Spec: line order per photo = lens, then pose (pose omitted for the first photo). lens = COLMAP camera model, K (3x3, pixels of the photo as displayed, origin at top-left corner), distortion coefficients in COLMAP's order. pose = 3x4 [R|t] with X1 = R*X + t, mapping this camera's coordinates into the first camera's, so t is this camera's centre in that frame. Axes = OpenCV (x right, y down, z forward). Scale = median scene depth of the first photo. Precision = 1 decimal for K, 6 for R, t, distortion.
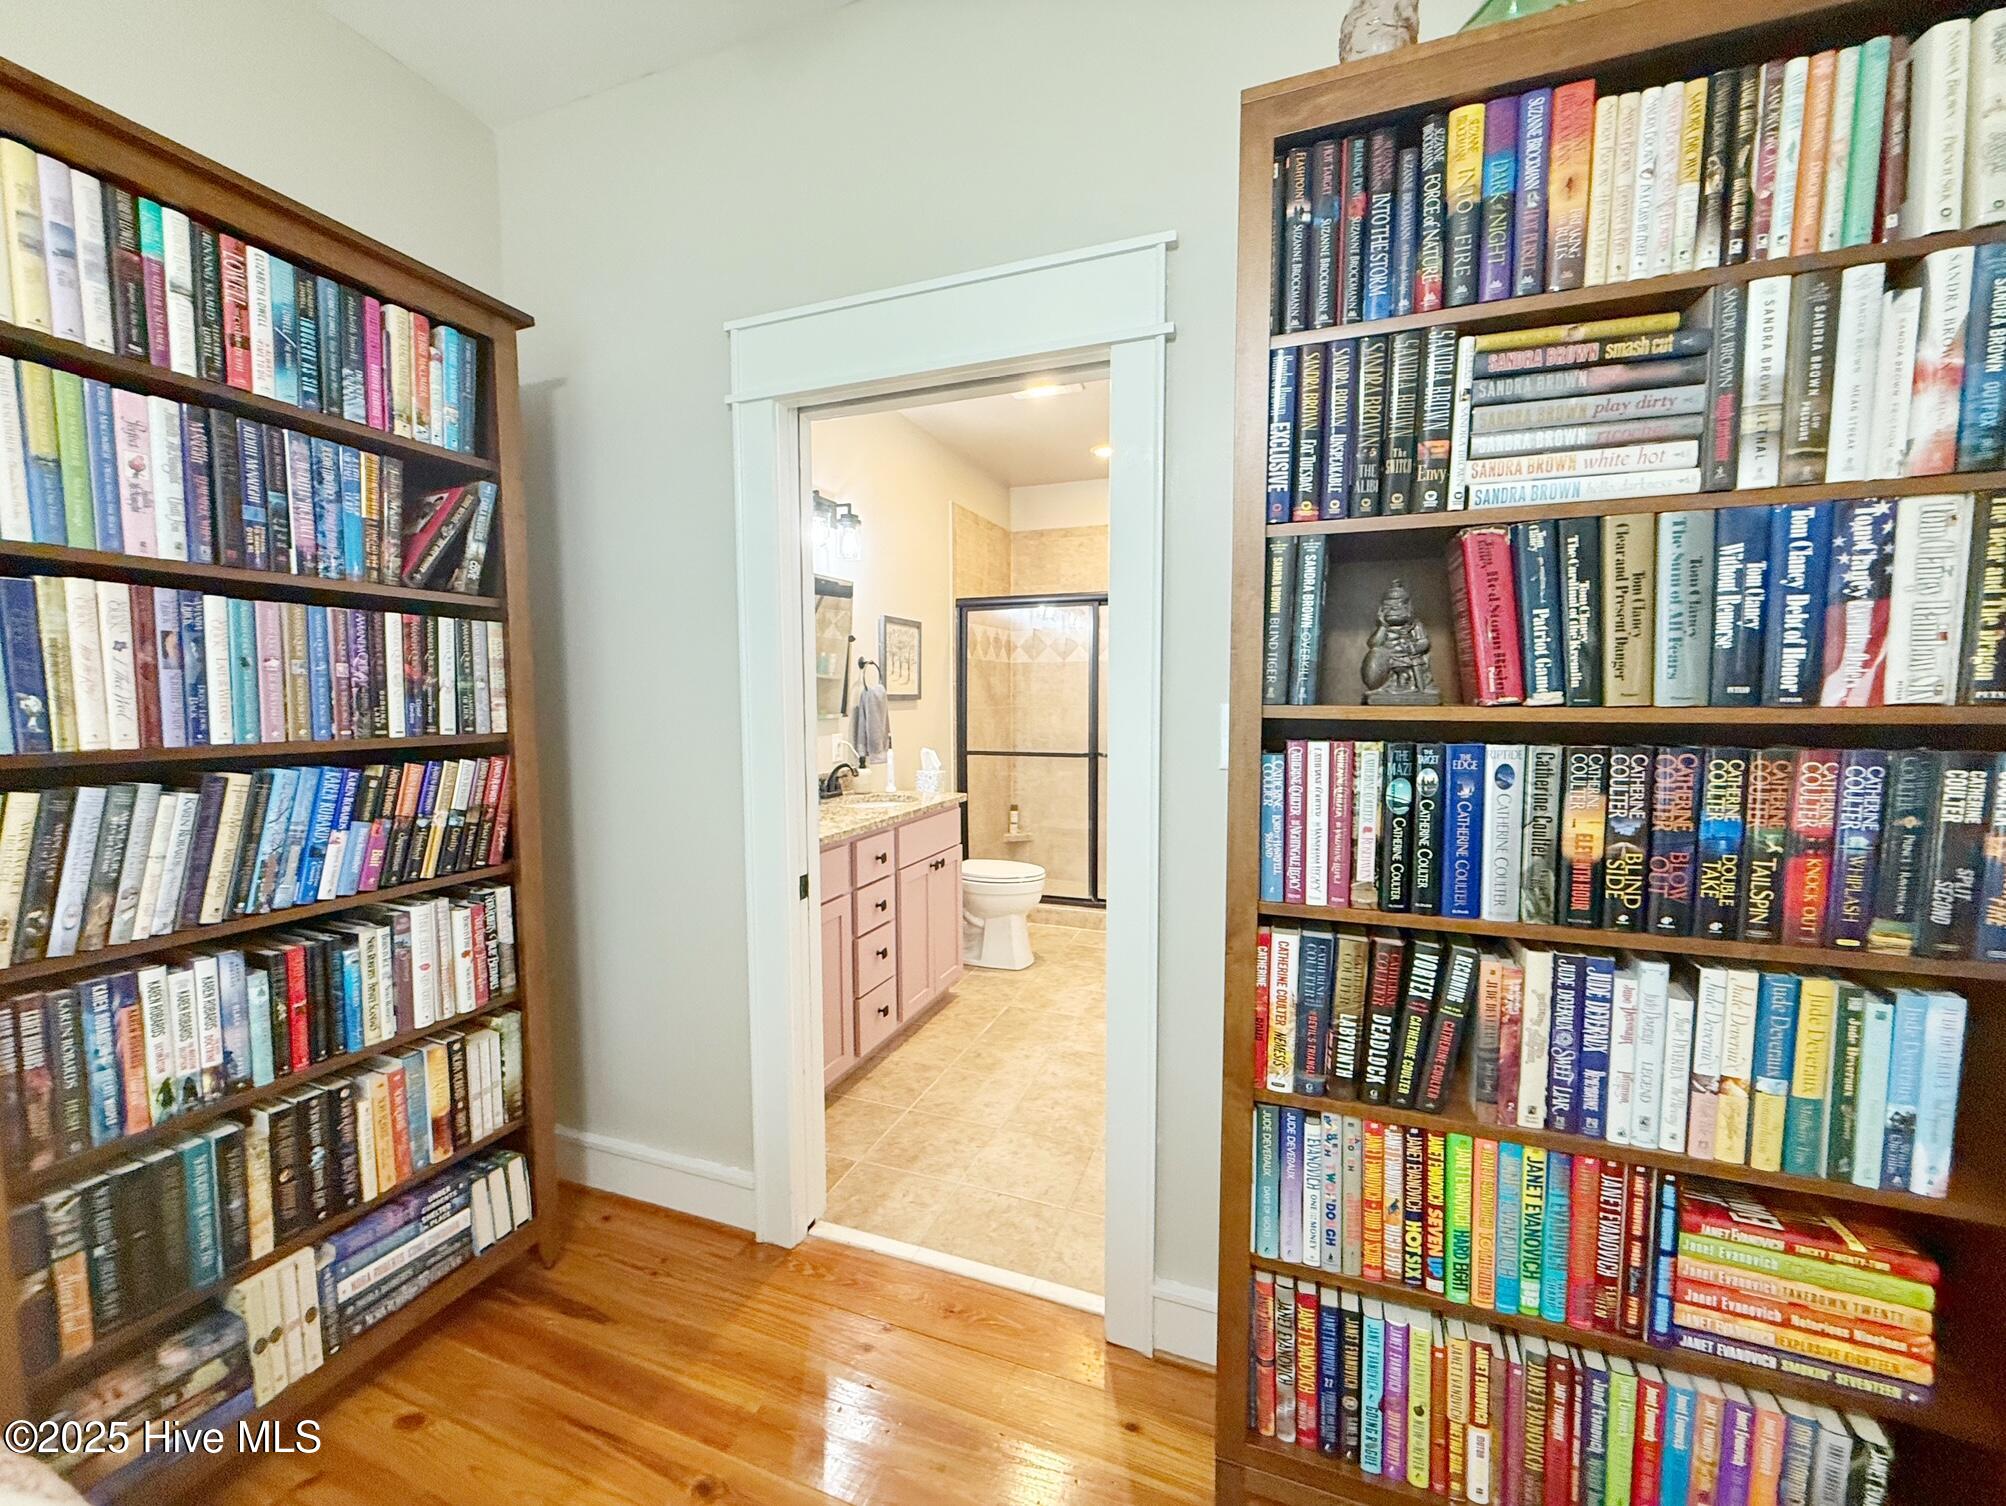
lens RADIAL K [[823.9, 0, 1003.0], [0, 823.9, 753.0], [0, 0, 1]] dist [-0.000427, 0.000037]
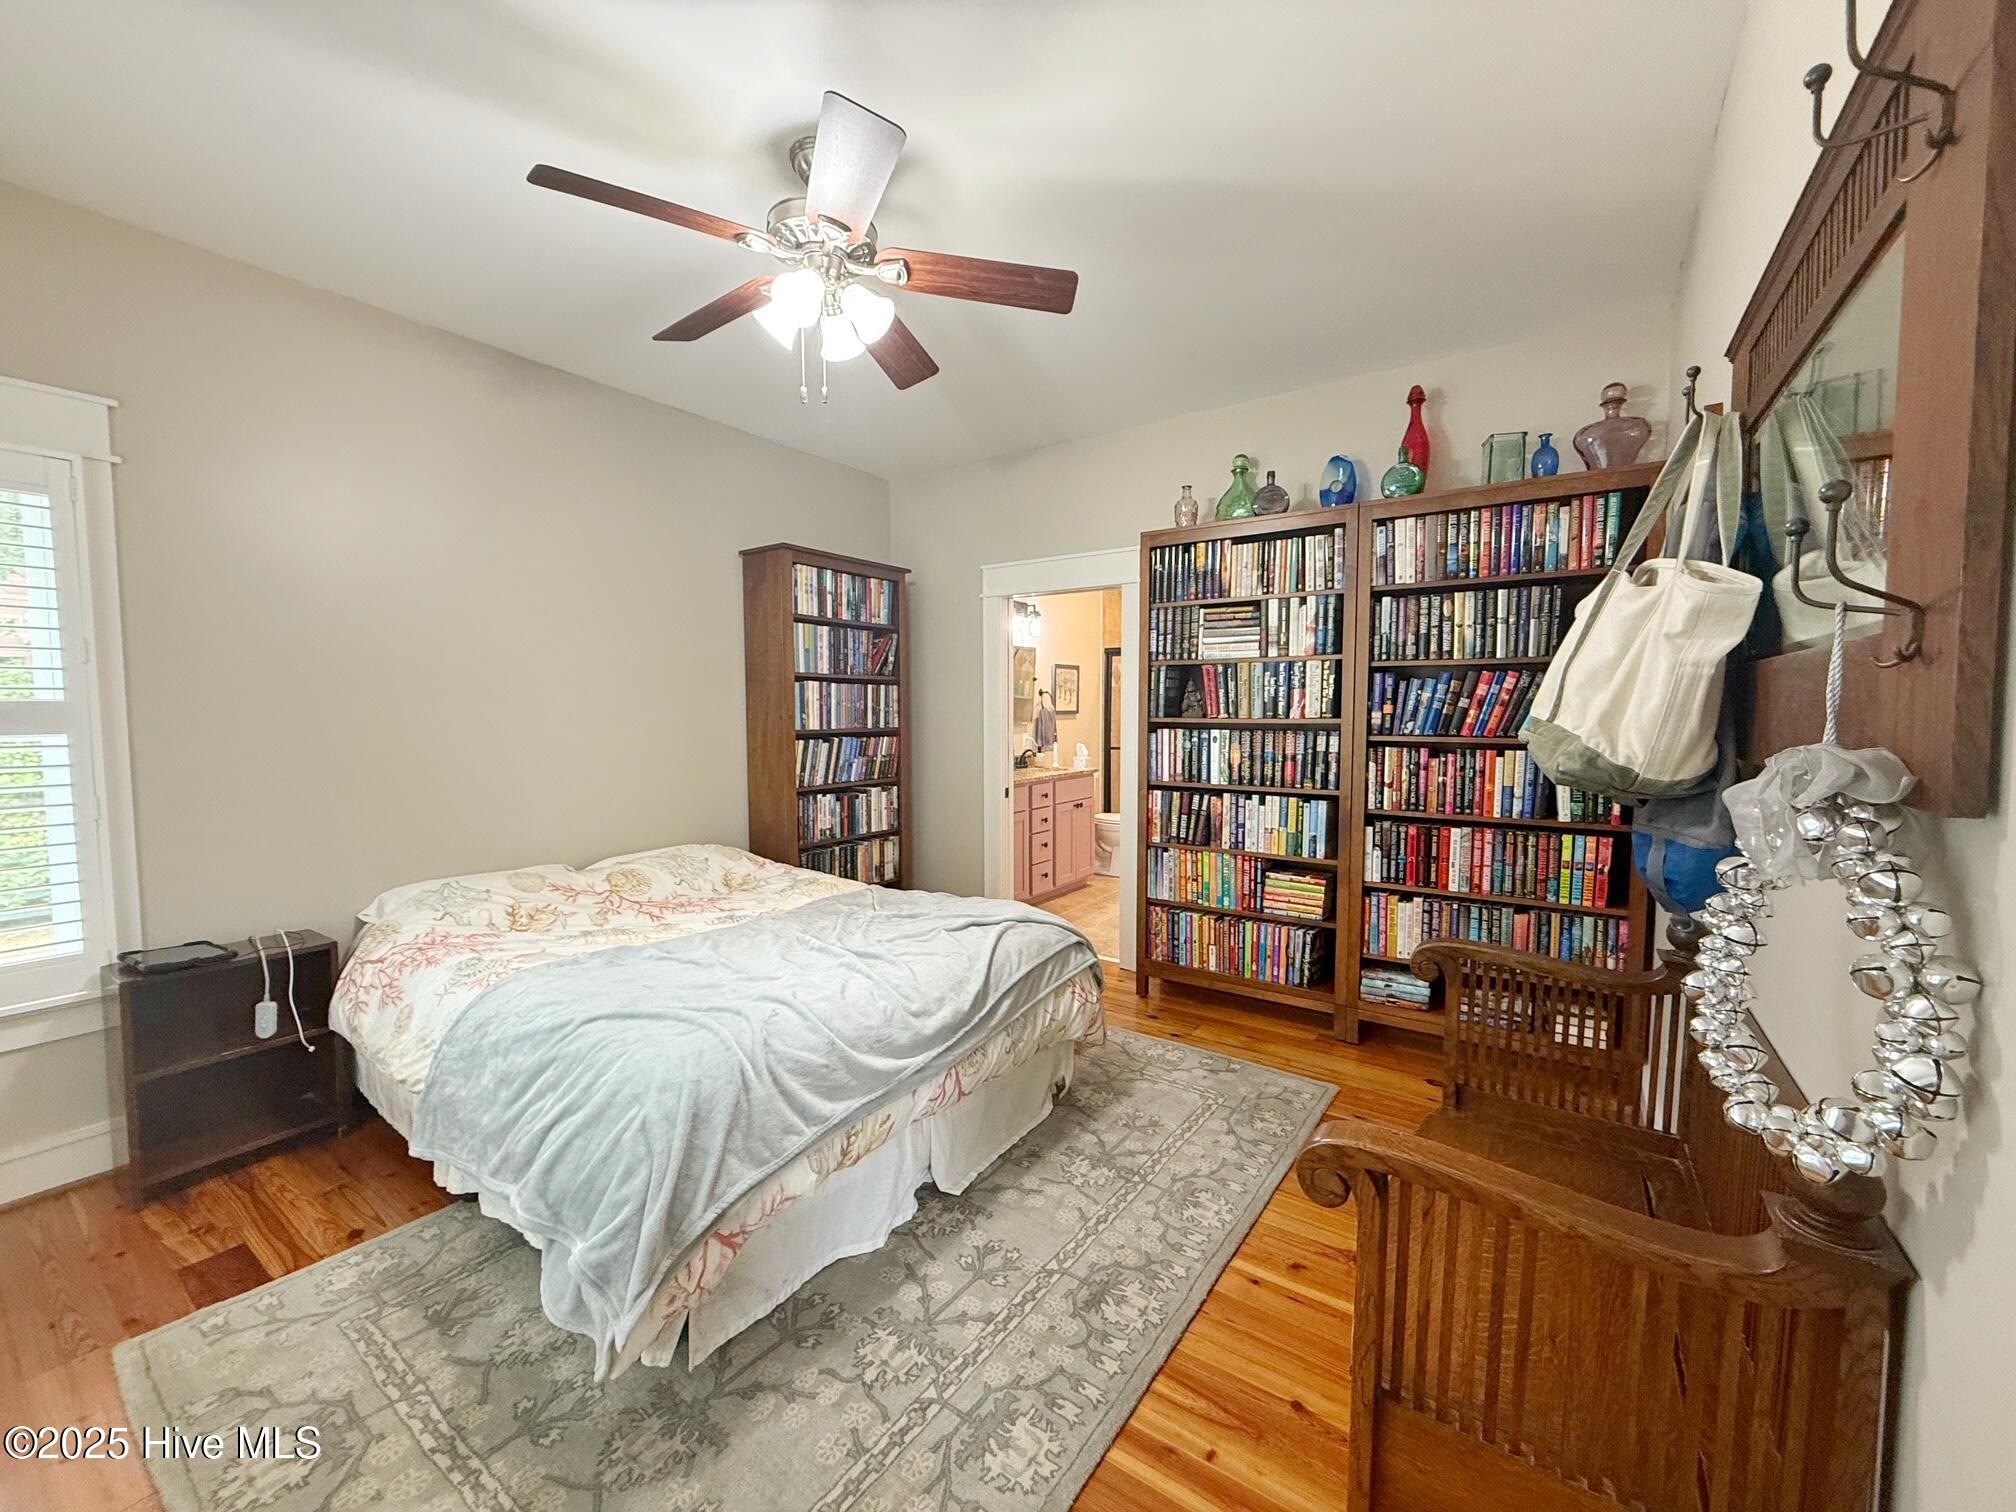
lens RADIAL K [[828.0, 0, 1008.0], [0, 828.0, 756.0], [0, 0, 1]] dist [-0.000427, 0.000037]
pose [[0.972554, 0.014054, -0.232251, 0.398361], [-0.016563, 0.999824, -0.008854, 0.095653], [0.232085, 0.012458, 0.972616, -1.677727]]
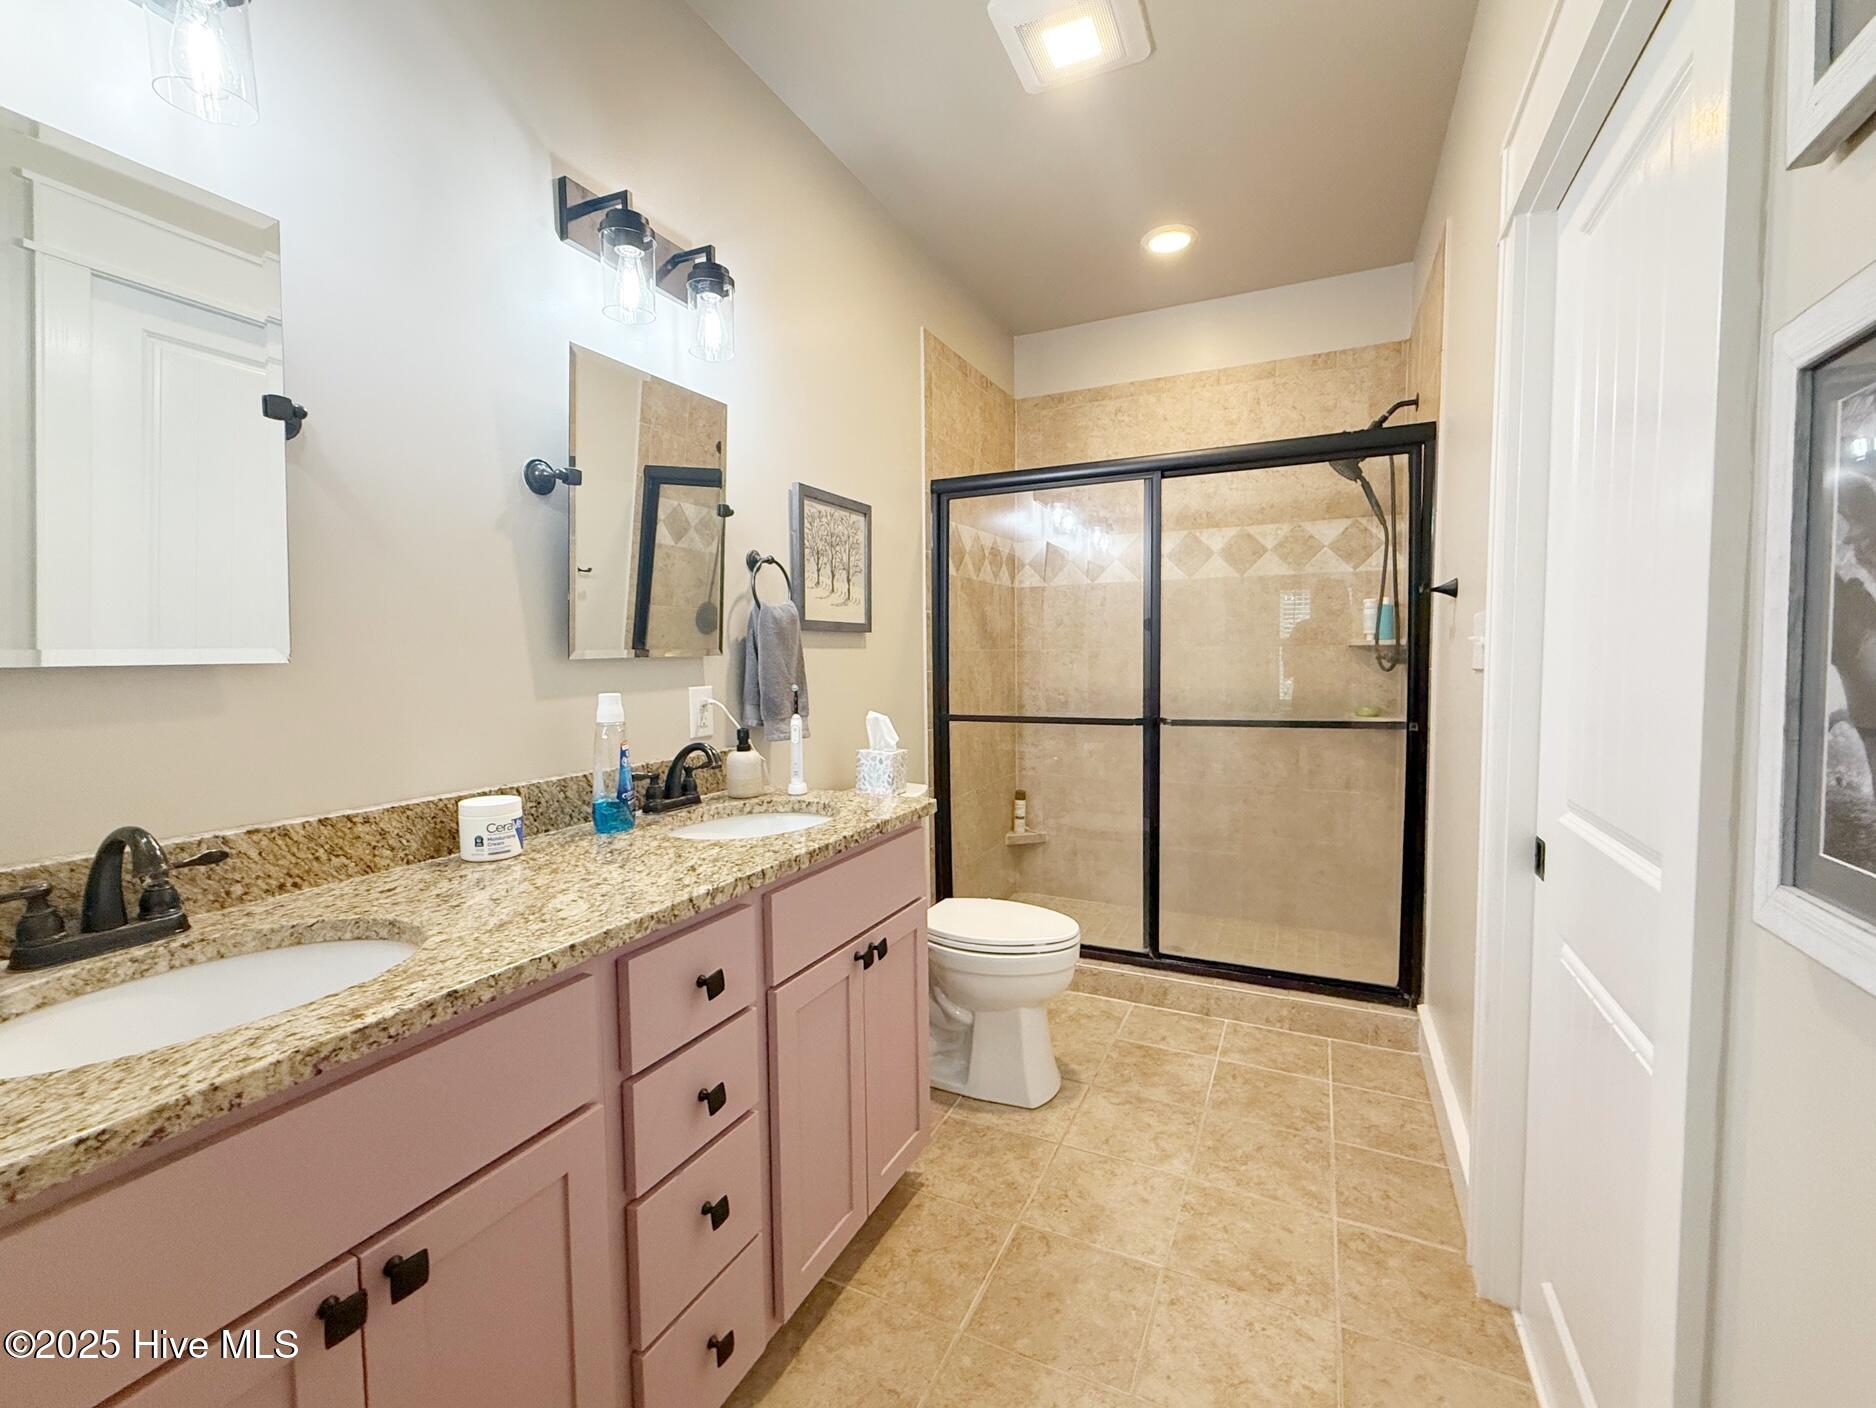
lens RADIAL K [[819.8, 0, 938.0], [0, 819.8, 704.0], [0, 0, 1]] dist [-0.000020, 0.000005]
pose [[0.996893, -0.003428, -0.078692, -0.004501], [0.002578, 0.999937, -0.010908, -0.013086], [0.078724, 0.010671, 0.996839, 1.092228]]
